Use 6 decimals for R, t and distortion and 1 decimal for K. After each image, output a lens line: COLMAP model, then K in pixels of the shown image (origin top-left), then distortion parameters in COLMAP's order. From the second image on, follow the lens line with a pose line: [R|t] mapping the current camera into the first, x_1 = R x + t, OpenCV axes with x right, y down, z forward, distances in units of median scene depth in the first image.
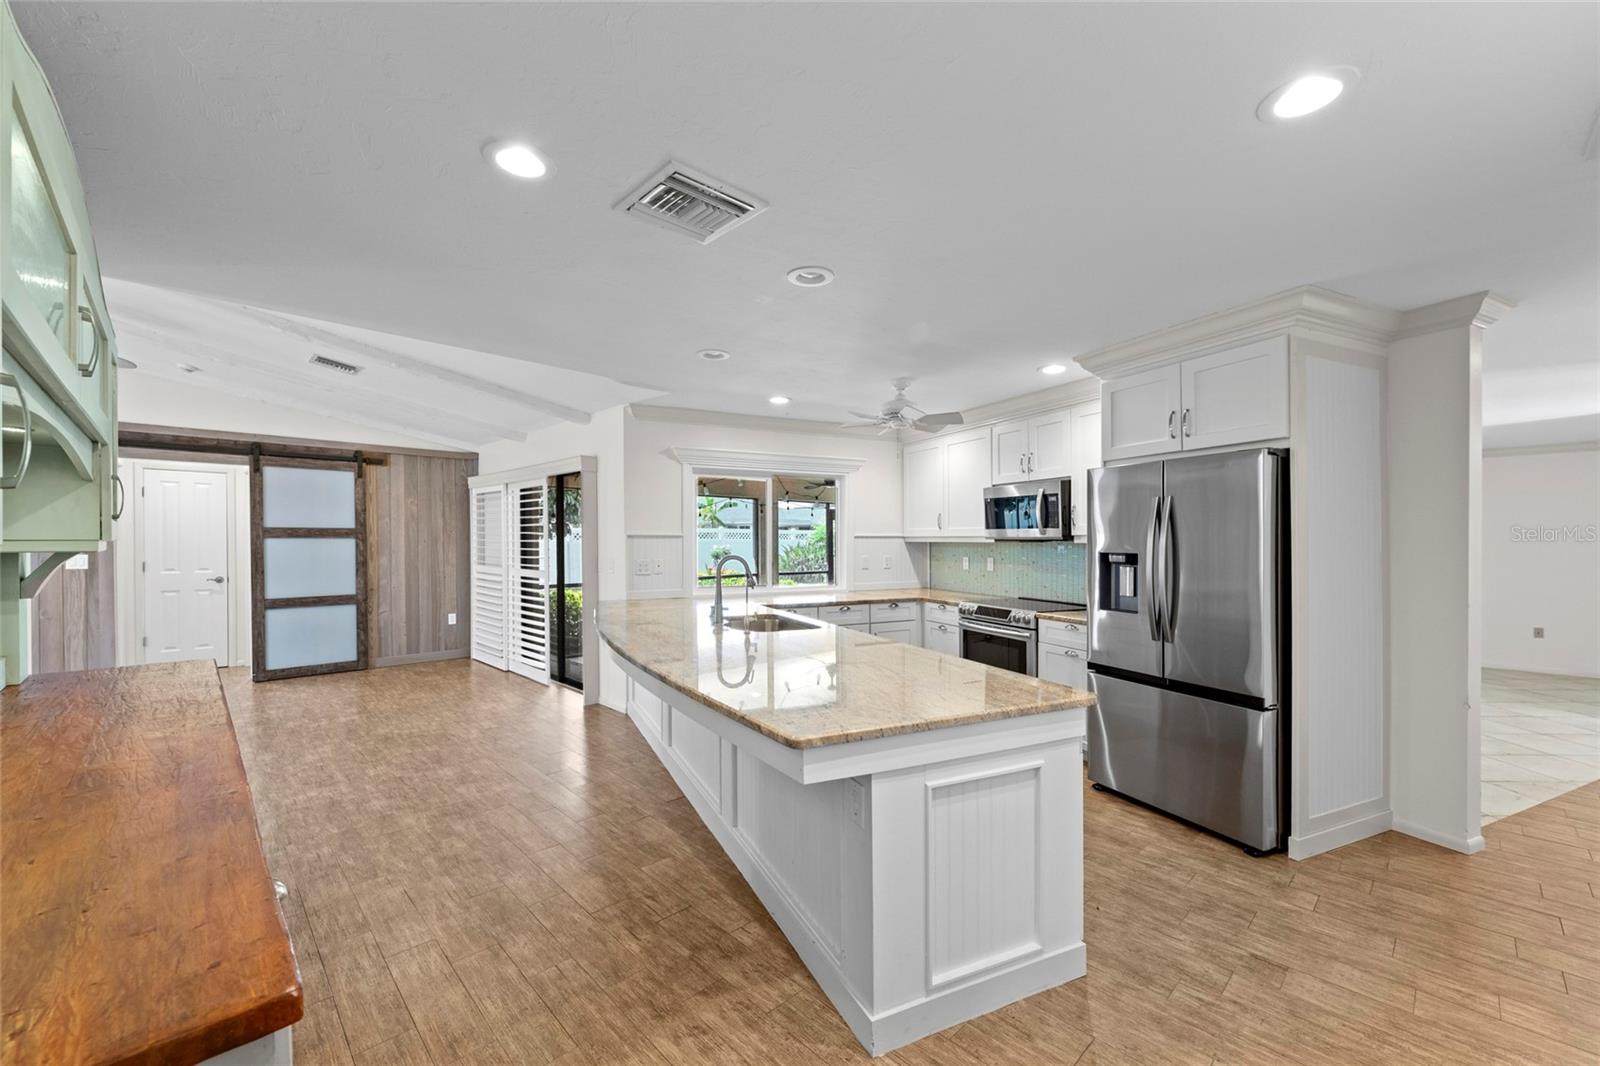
lens RADIAL K [[635.0, 0, 801.7], [0, 635.0, 541.9], [0, 0, 1]] dist [-0.000453, -0.000050]
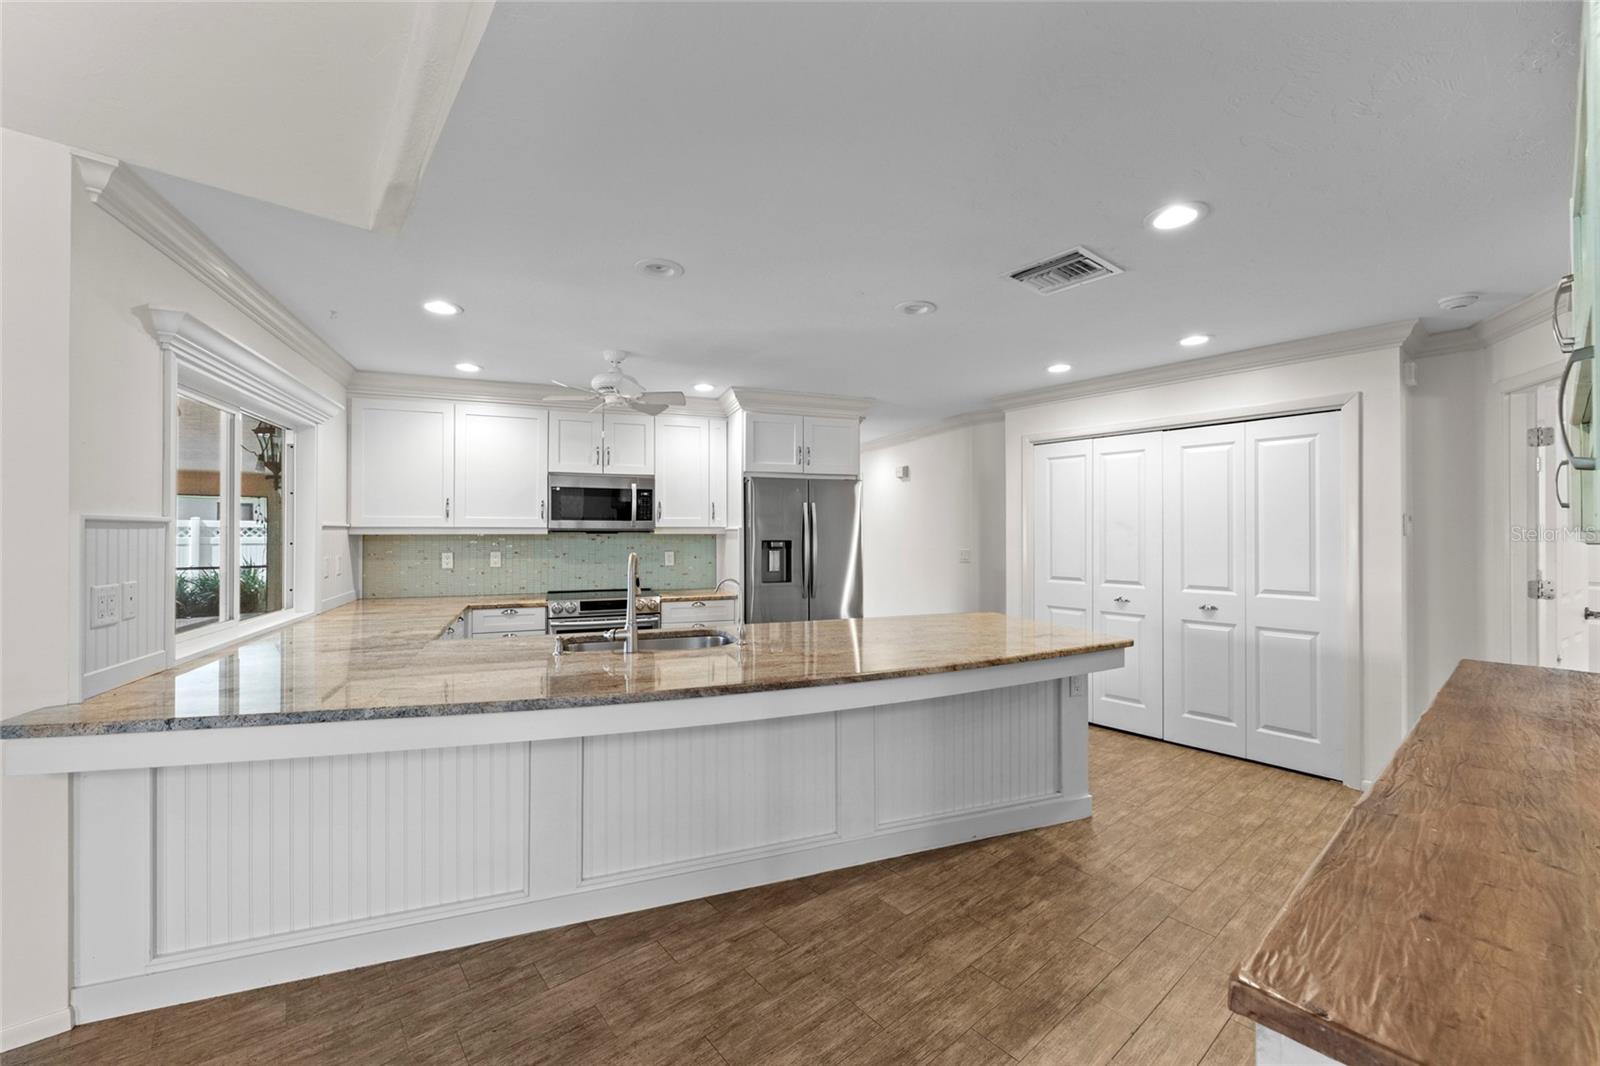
lens RADIAL K [[629.8, 0, 798.5], [0, 629.8, 528.6], [0, 0, 1]] dist [-0.001658, 0.000011]
pose [[0.078093, 0.003762, 0.996939, -0.829085], [0.004246, 0.999983, -0.004106, -0.002839], [-0.996937, 0.004553, 0.078076, 0.801798]]
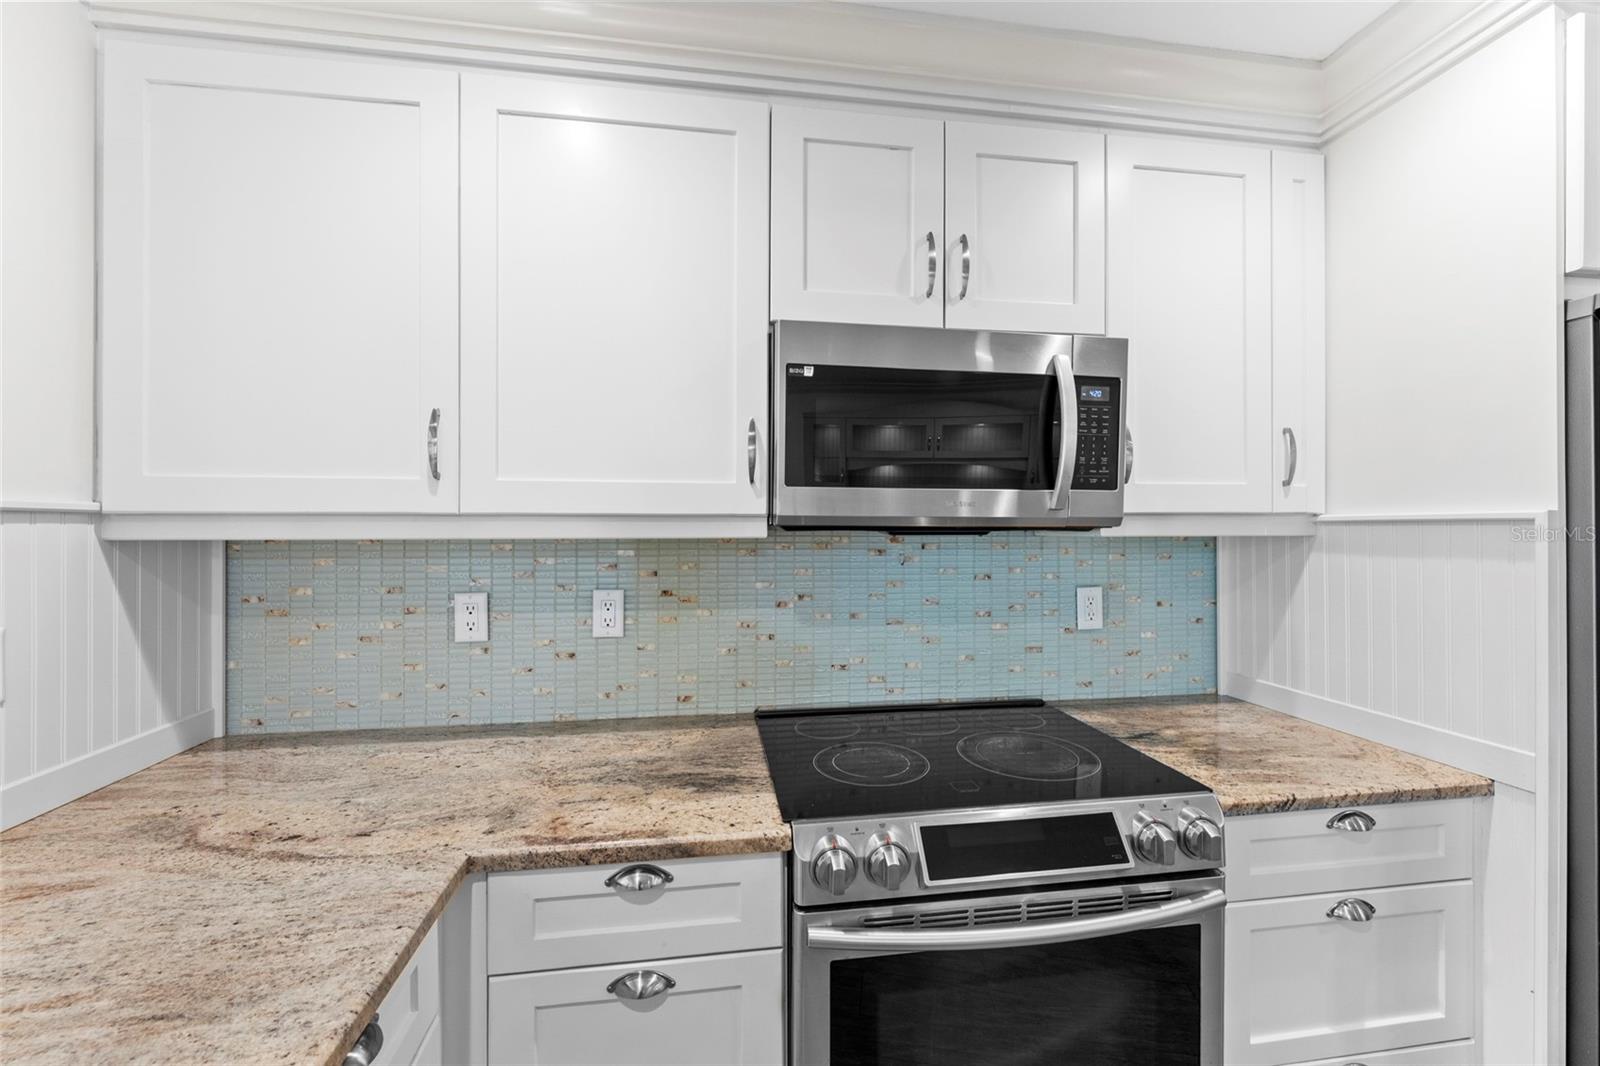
lens RADIAL K [[629.8, 0, 798.5], [0, 629.8, 528.6], [0, 0, 1]] dist [-0.001658, 0.000011]
pose [[0.291321, -0.001262, 0.956624, 0.076527], [0.005951, 0.999982, -0.000493, -0.004253], [-0.956607, 0.005836, 0.291324, 1.294727]]
